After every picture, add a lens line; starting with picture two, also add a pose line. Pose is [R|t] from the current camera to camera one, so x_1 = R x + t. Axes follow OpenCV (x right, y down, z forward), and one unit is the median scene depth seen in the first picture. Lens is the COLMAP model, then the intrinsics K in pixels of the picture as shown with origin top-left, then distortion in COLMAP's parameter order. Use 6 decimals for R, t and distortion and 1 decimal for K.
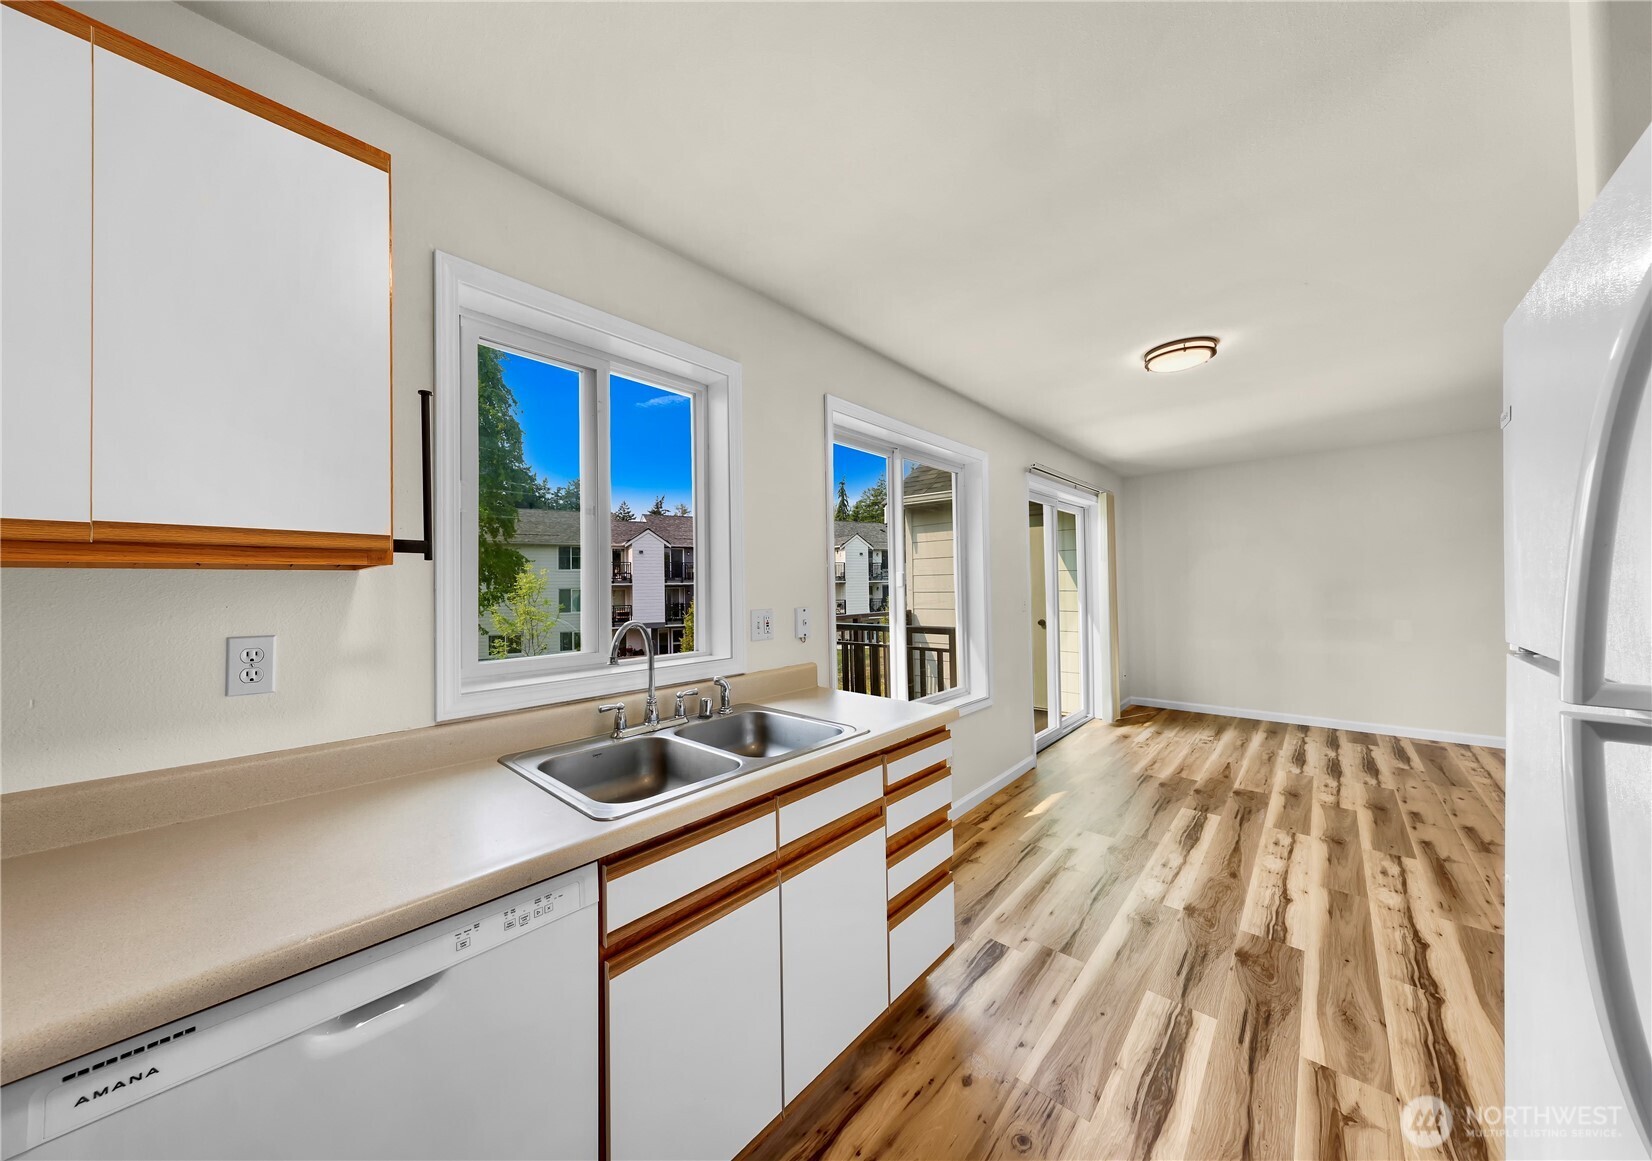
lens RADIAL K [[548.2, 0, 777.2], [0, 548.2, 579.2], [0, 0, 1]] dist [0.001621, 0.000164]
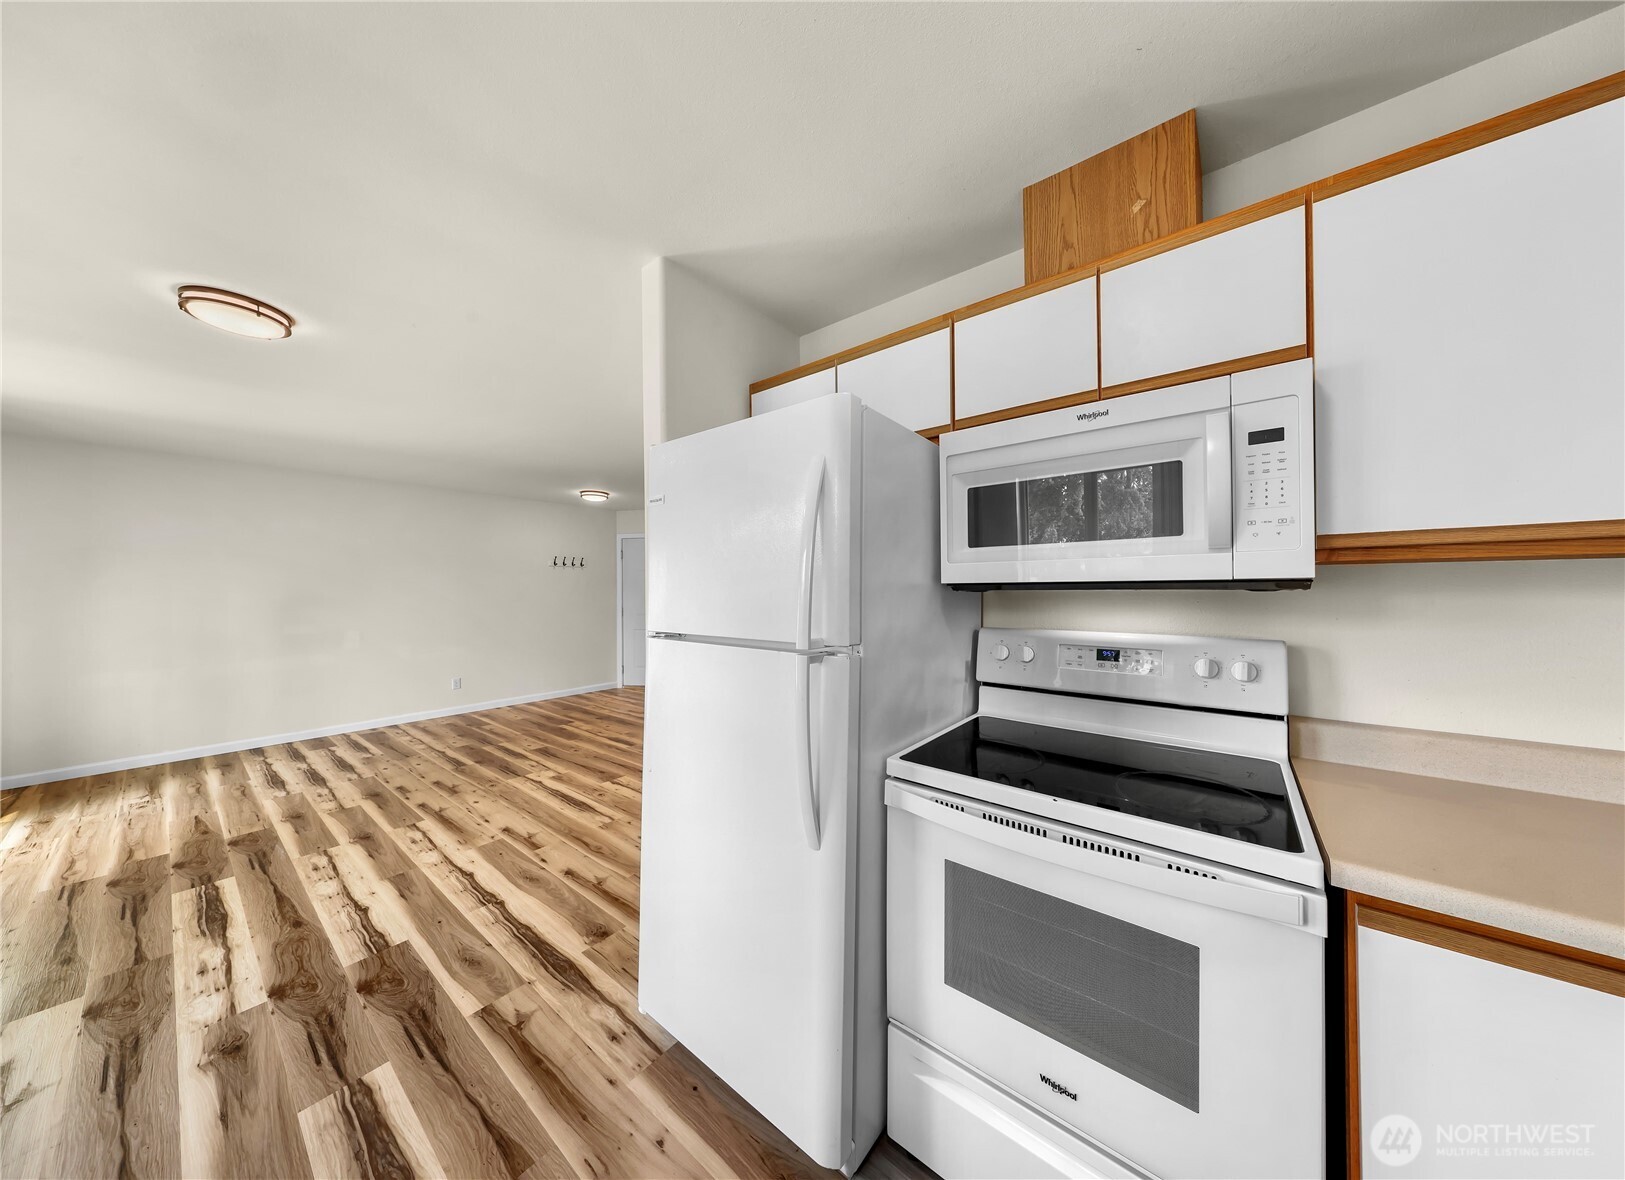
lens RADIAL K [[508.9, 0, 840.1], [0, 508.9, 588.1], [0, 0, 1]] dist [0.002207, 0.000036]
pose [[-0.138857, 0.021716, 0.990074, -0.125854], [-0.005266, 0.999729, -0.022666, 0.006377], [-0.990298, -0.008361, -0.138705, 0.243957]]
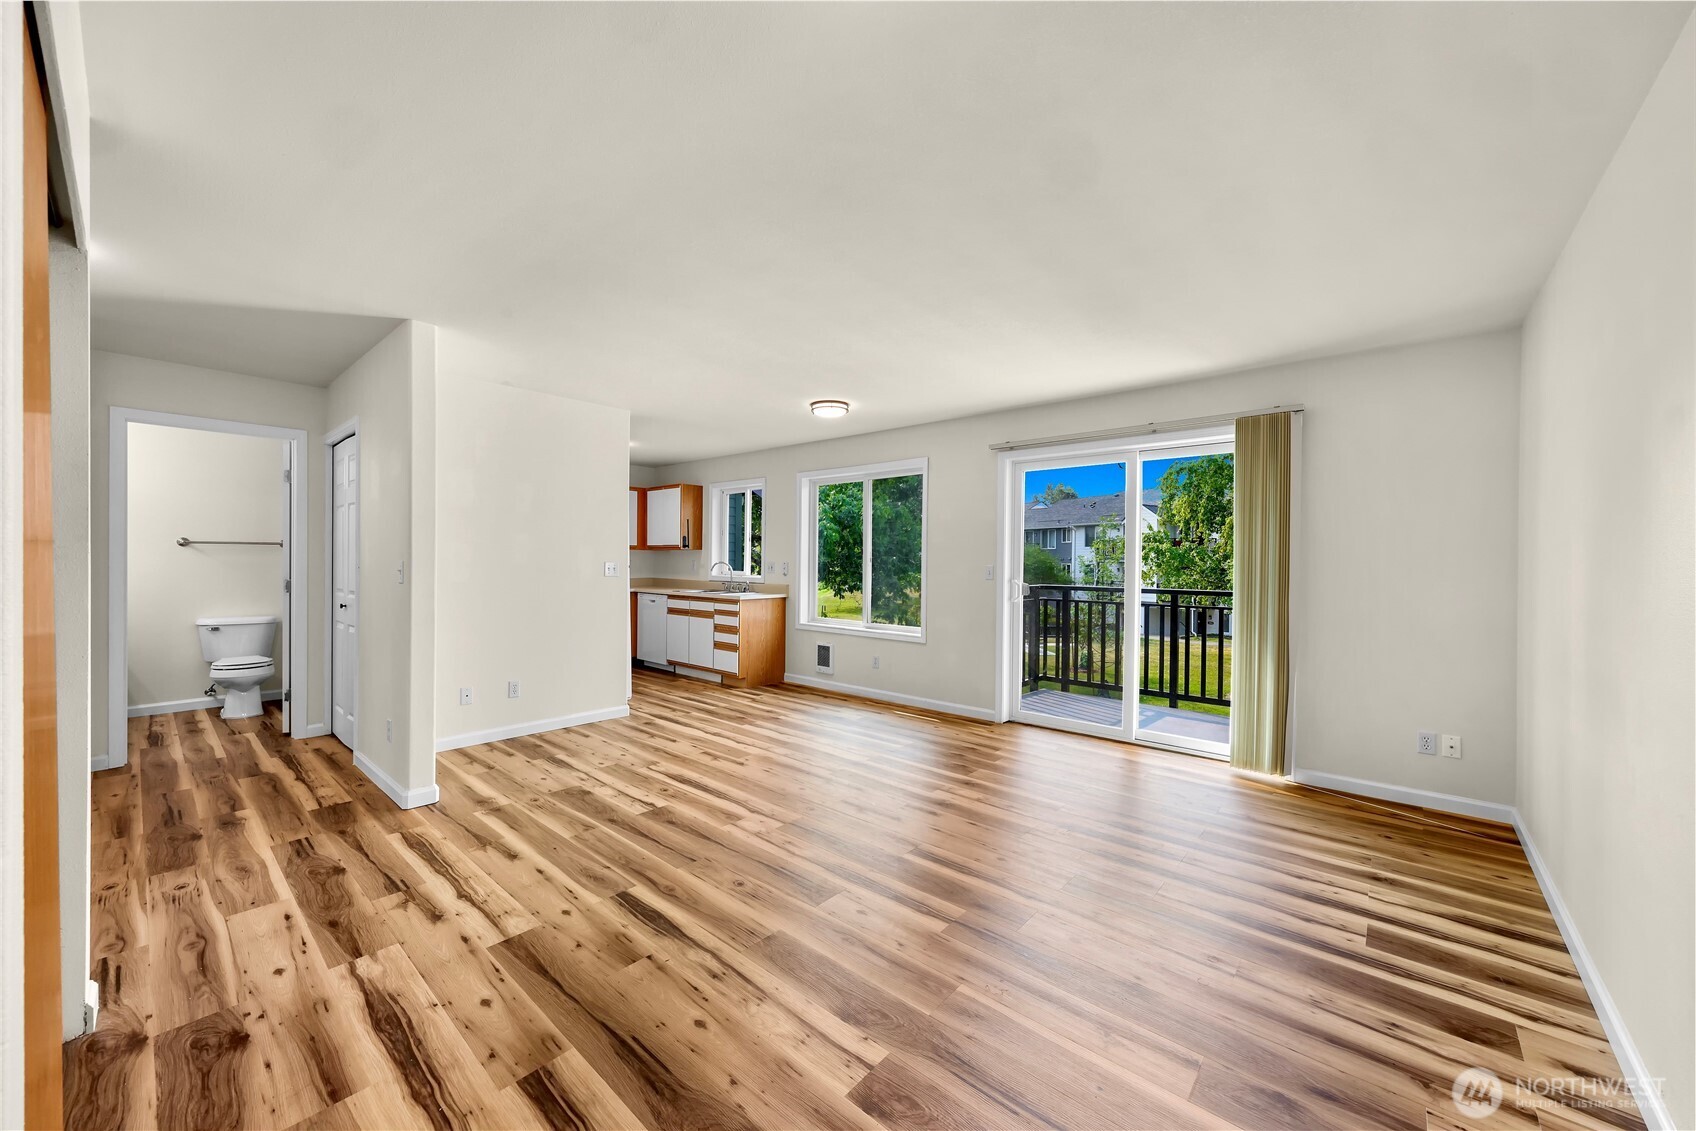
lens RADIAL K [[626.0, 0, 842.7], [0, 626.0, 565.1], [0, 0, 1]] dist [0.003094, 0.000170]
pose [[0.059885, 0.024604, -0.997902, 2.687196], [0.003661, 0.999684, 0.024868, -0.005368], [0.998199, -0.005142, 0.059776, 0.987429]]
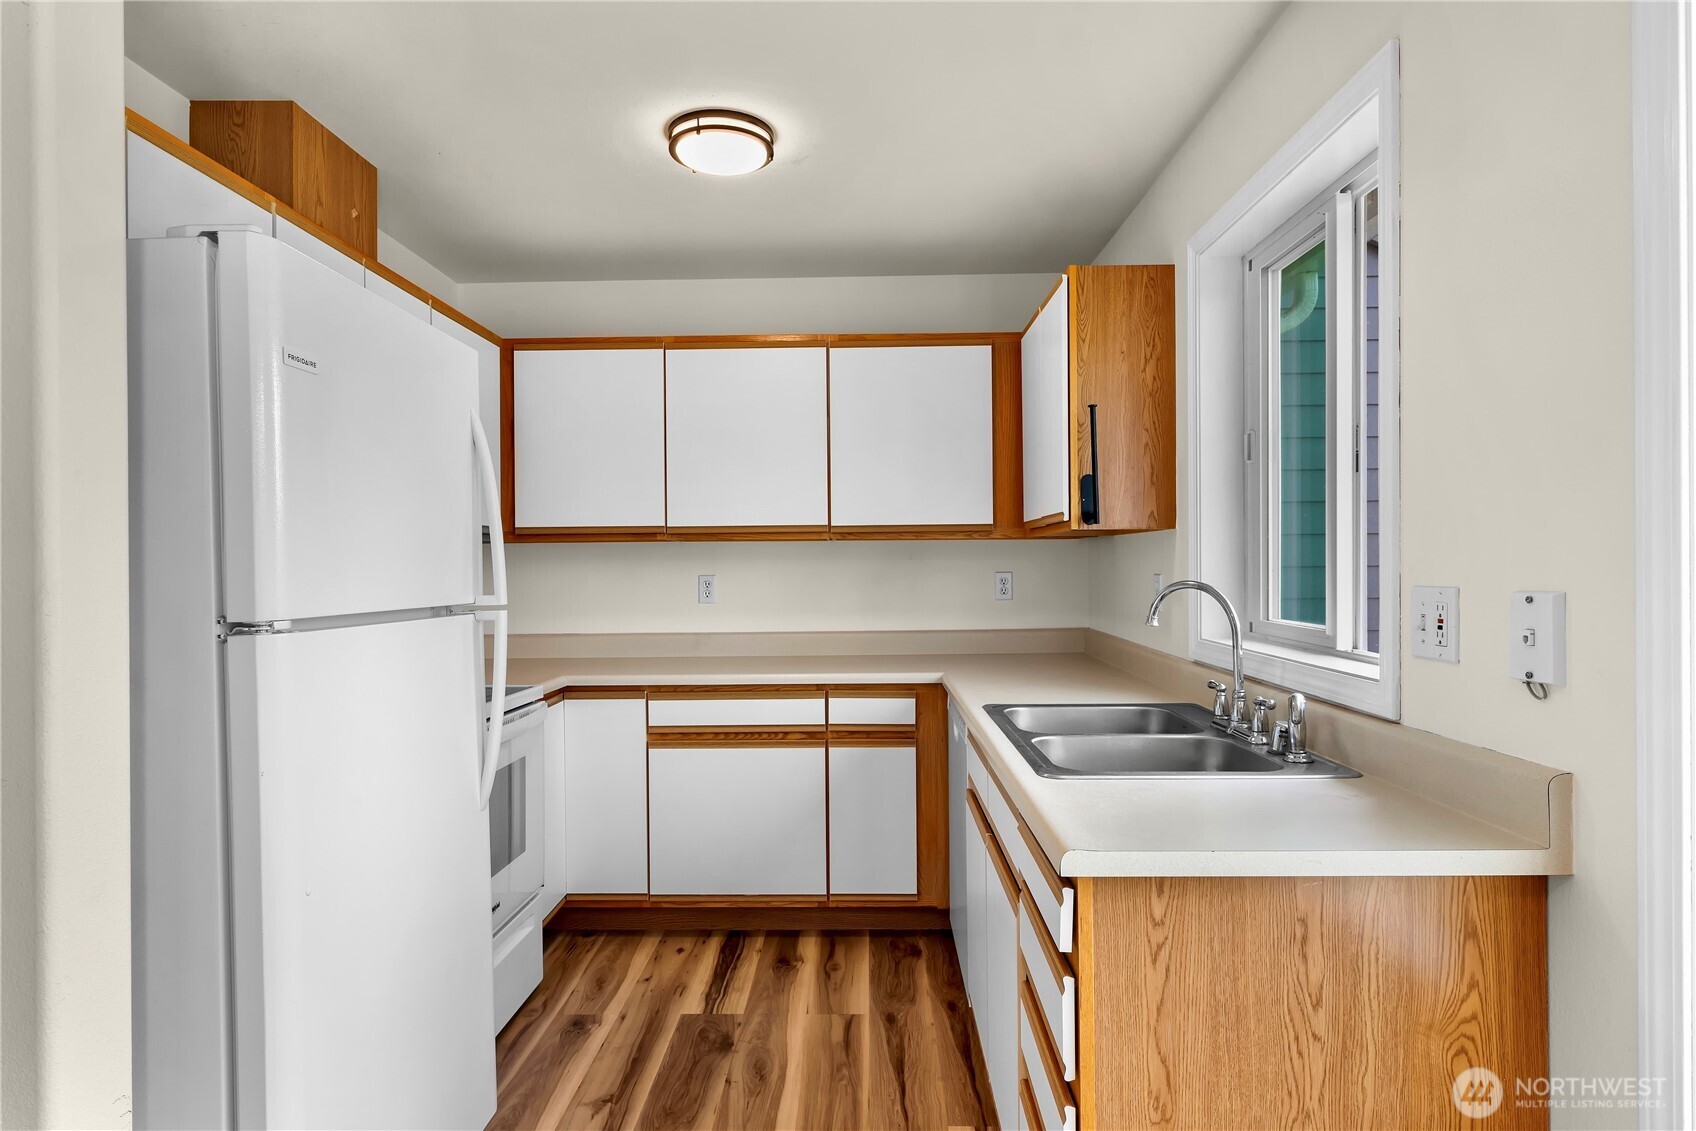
lens RADIAL K [[923.8, 0, 848.0], [0, 923.8, 565.5], [0, 0, 1]] dist [0.001654, 0.000474]
pose [[-0.722521, 0.022735, -0.690975, 0.650185], [0.029065, 0.999574, 0.002498, 0.021925], [0.690737, -0.018278, -0.722875, 1.006156]]
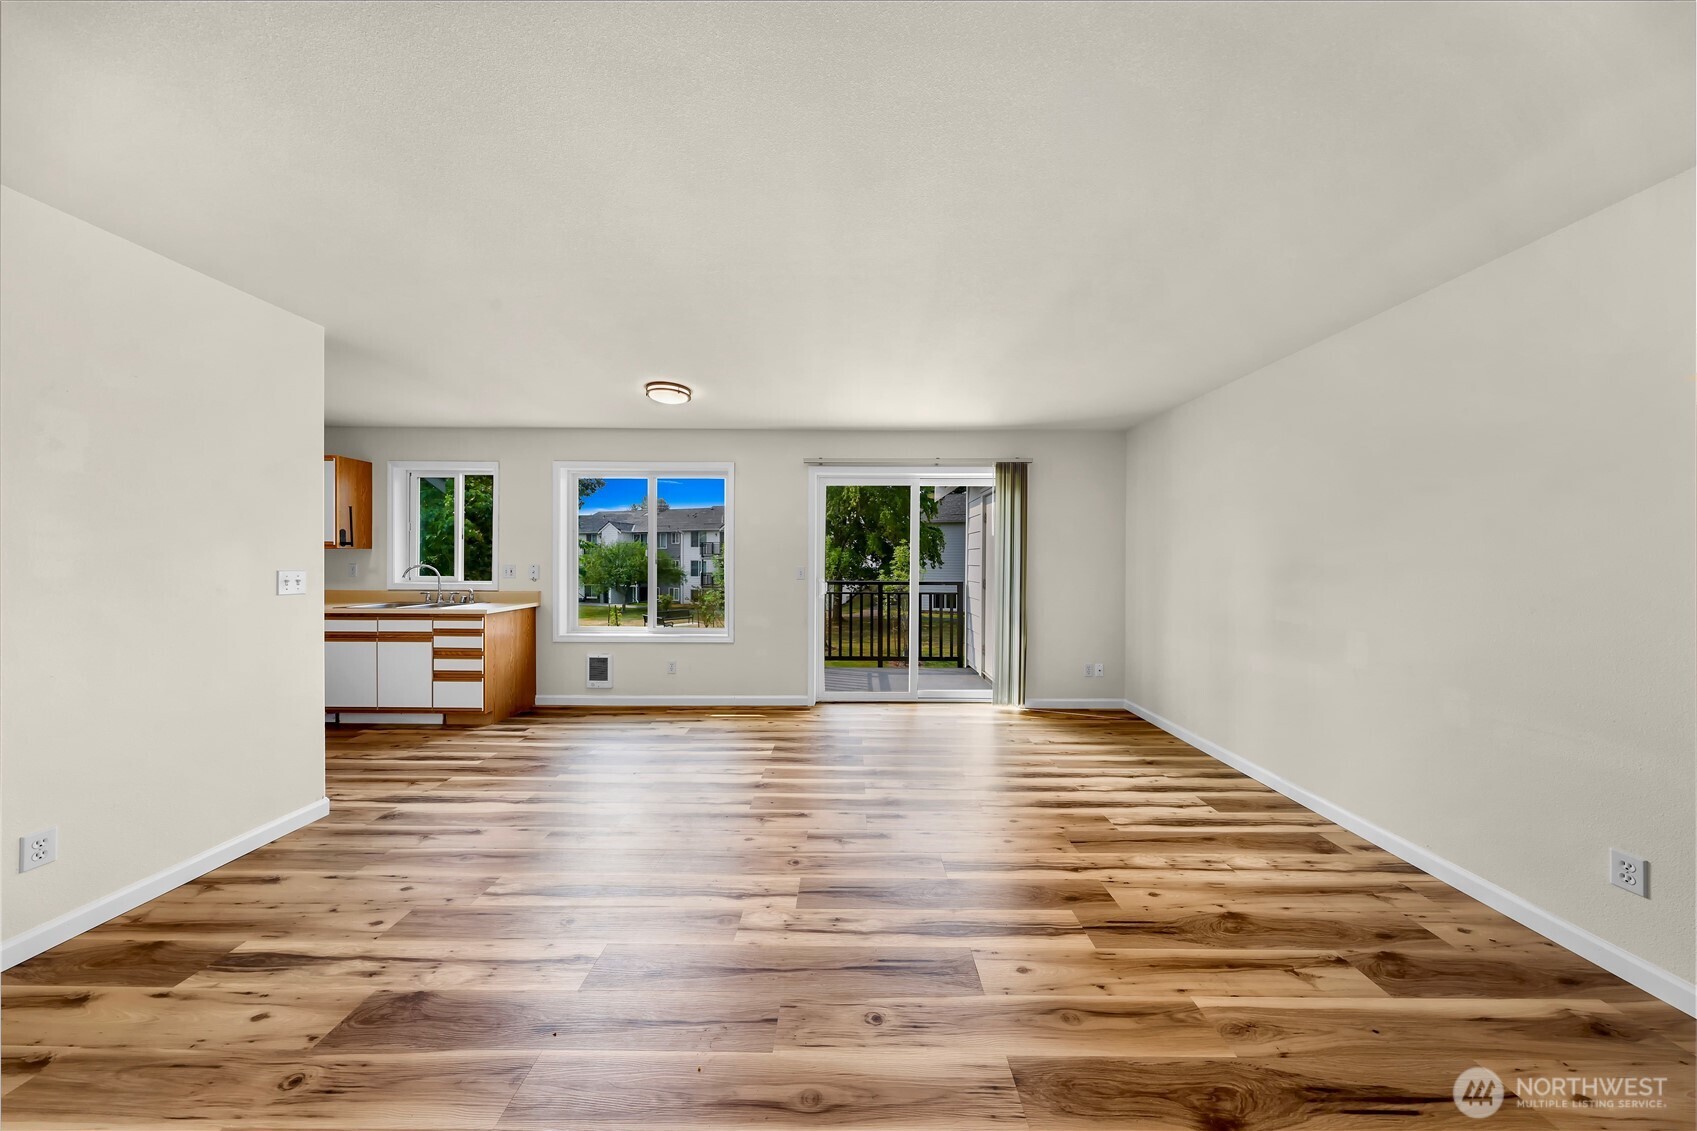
lens RADIAL K [[486.9, 0, 848.5], [0, 486.9, 565.5], [0, 0, 1]] dist [-0.000805, 0.000127]
pose [[0.702405, 0.027948, -0.711229, 2.065587], [-0.006459, 0.999438, 0.032893, -0.015135], [0.711748, -0.018510, 0.702191, 0.480578]]
